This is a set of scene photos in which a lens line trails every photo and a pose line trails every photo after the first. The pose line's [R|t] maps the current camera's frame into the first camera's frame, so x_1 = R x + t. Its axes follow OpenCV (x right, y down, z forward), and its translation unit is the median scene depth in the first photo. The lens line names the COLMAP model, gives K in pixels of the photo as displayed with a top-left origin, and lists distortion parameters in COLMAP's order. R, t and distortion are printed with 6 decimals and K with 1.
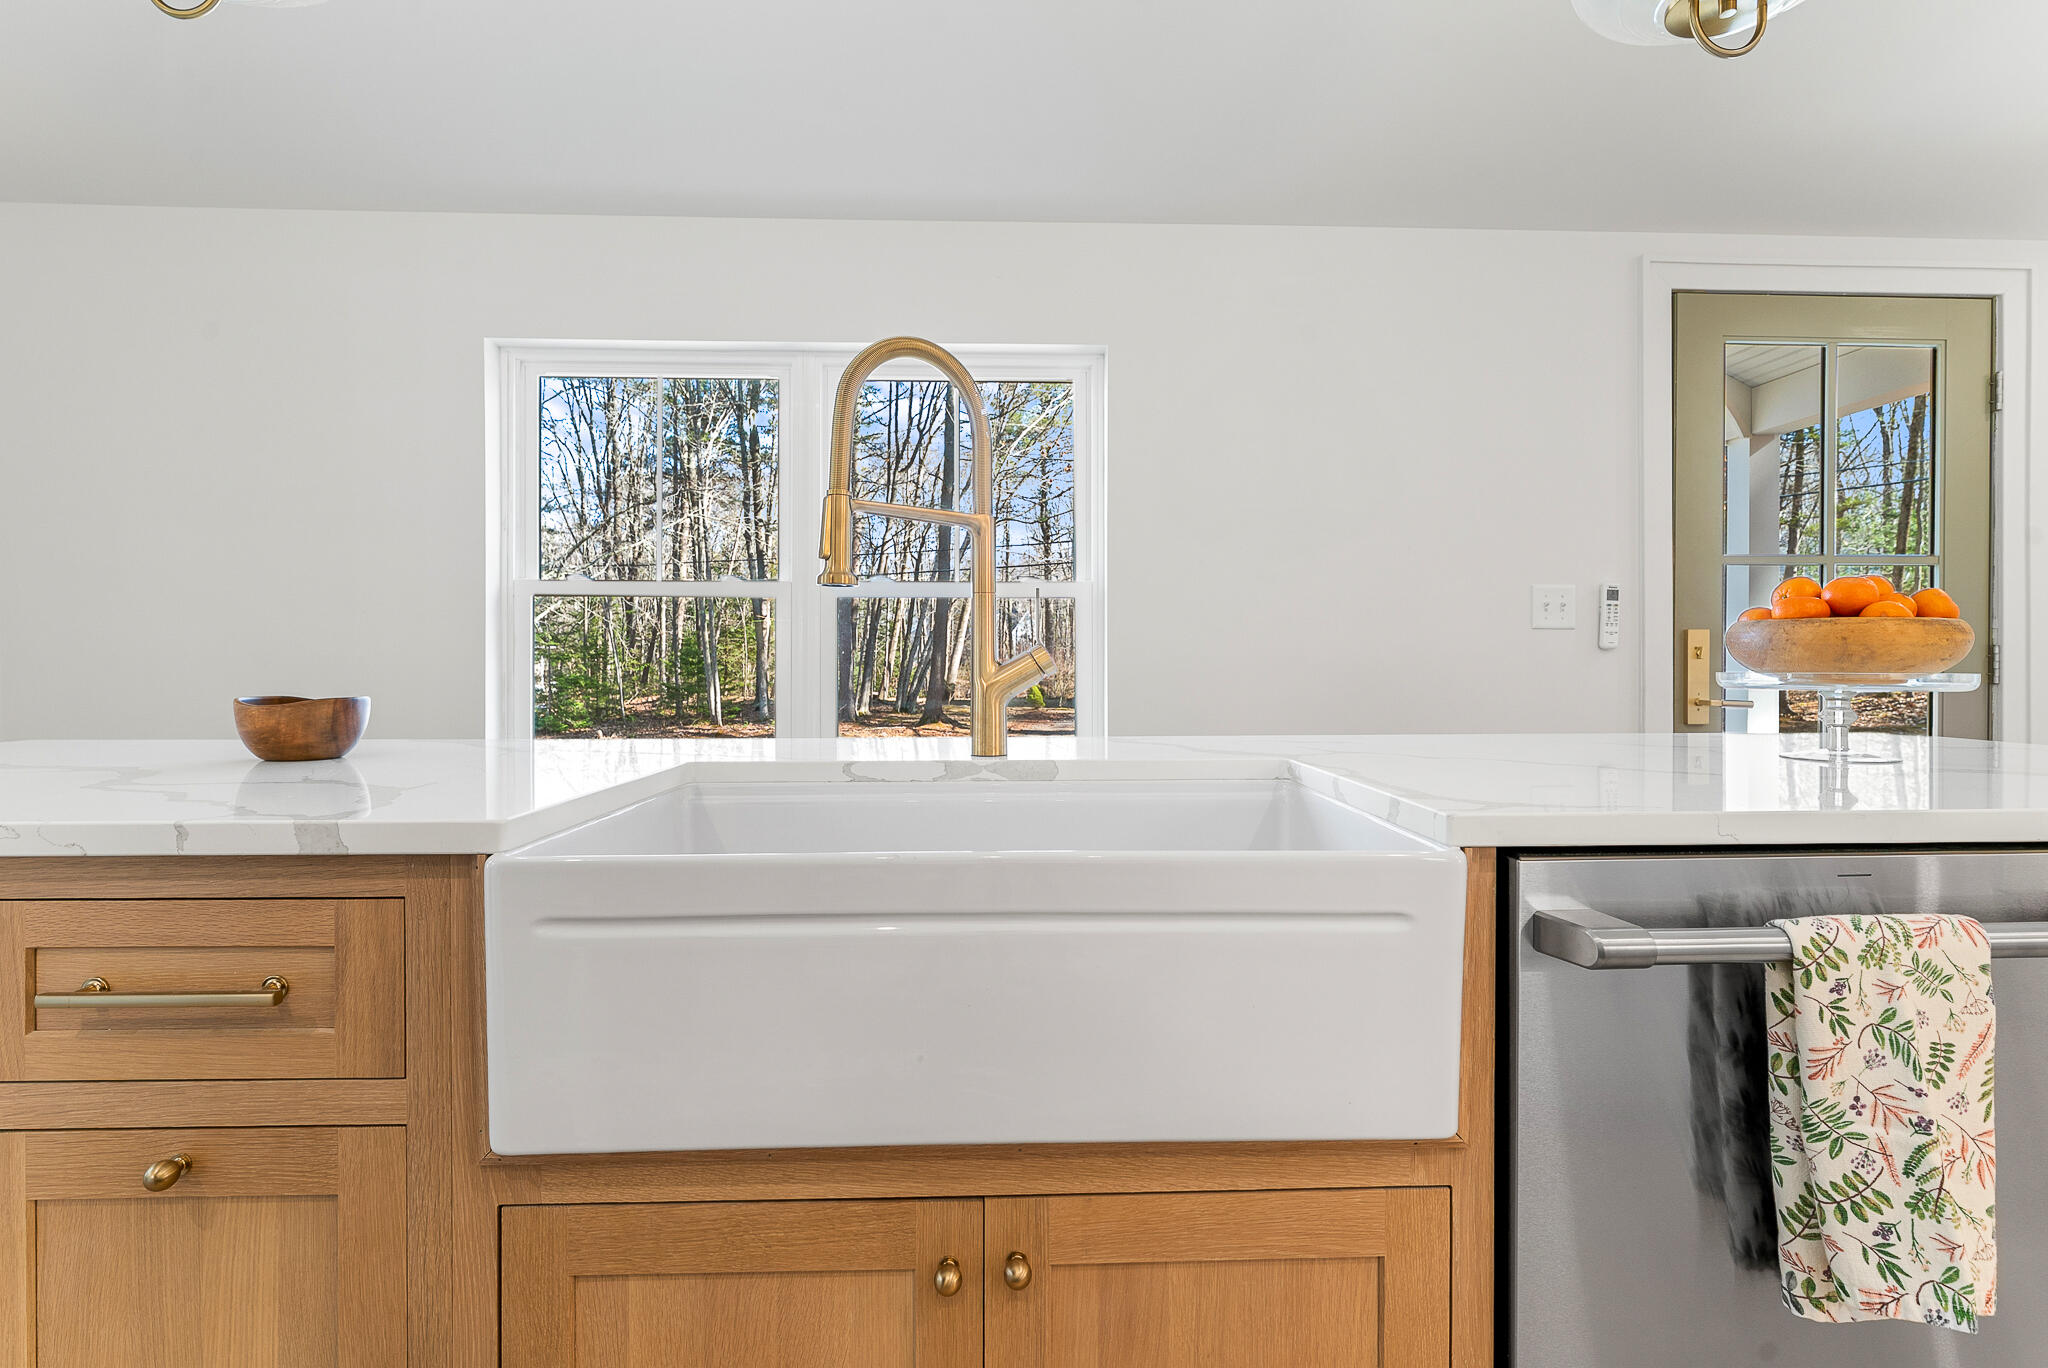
lens RADIAL K [[973.5, 0, 1020.4], [0, 973.5, 667.2], [0, 0, 1]] dist [0.000123, -0.000723]
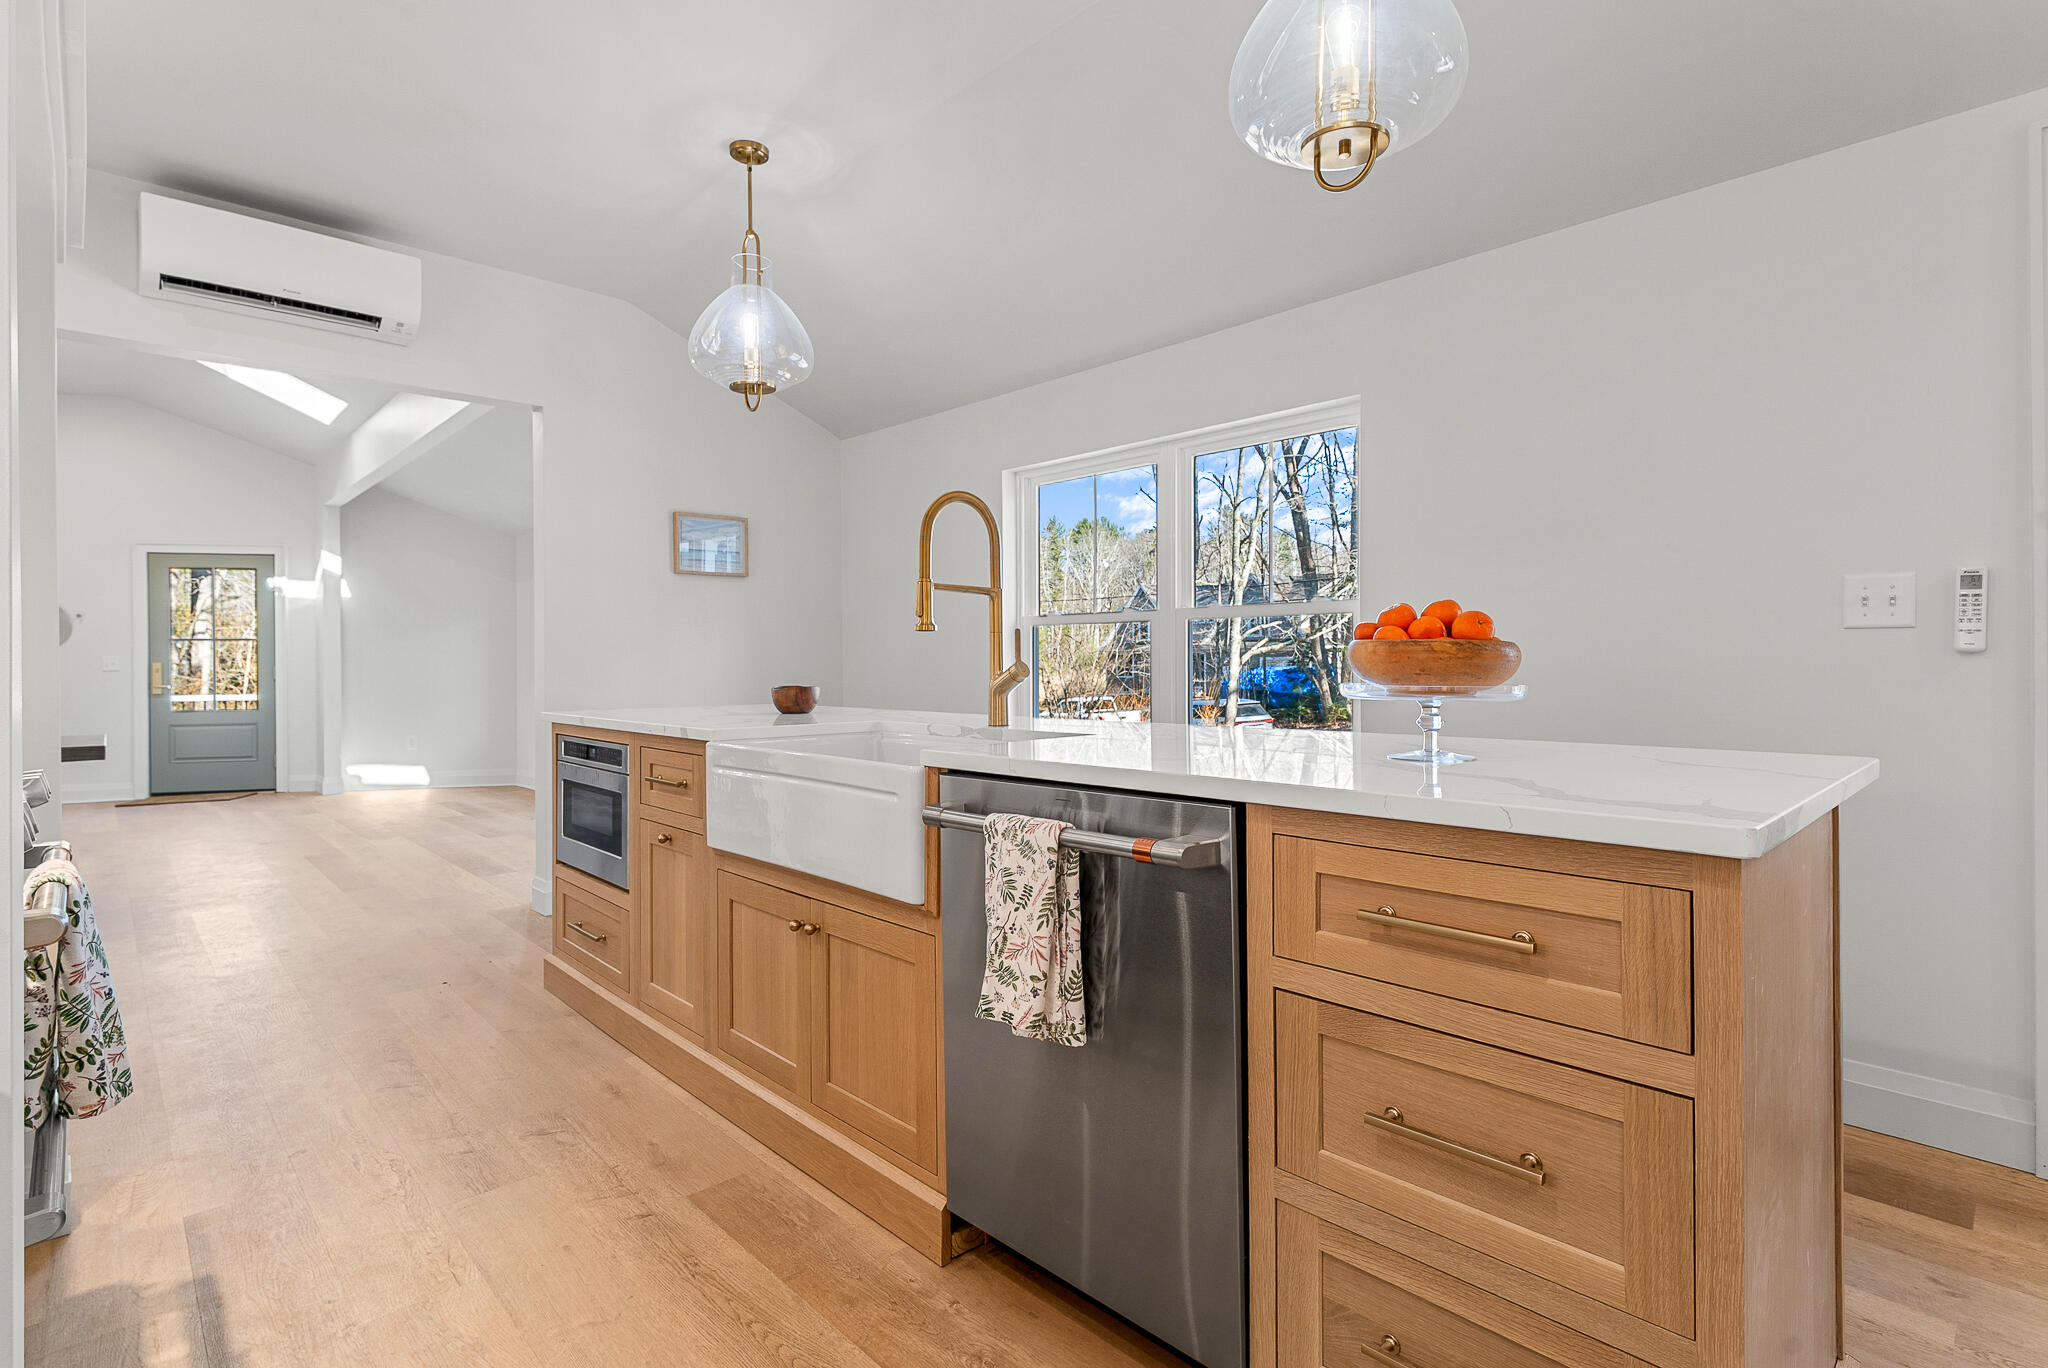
lens RADIAL K [[973.5, 0, 1029.5], [0, 973.5, 668.0], [0, 0, 1]] dist [0.000123, -0.000723]
pose [[0.672658, 0.000627, -0.739953, 2.033381], [0.000883, 0.999998, 0.001650, -0.023866], [0.739953, -0.001763, 0.672656, -0.205461]]
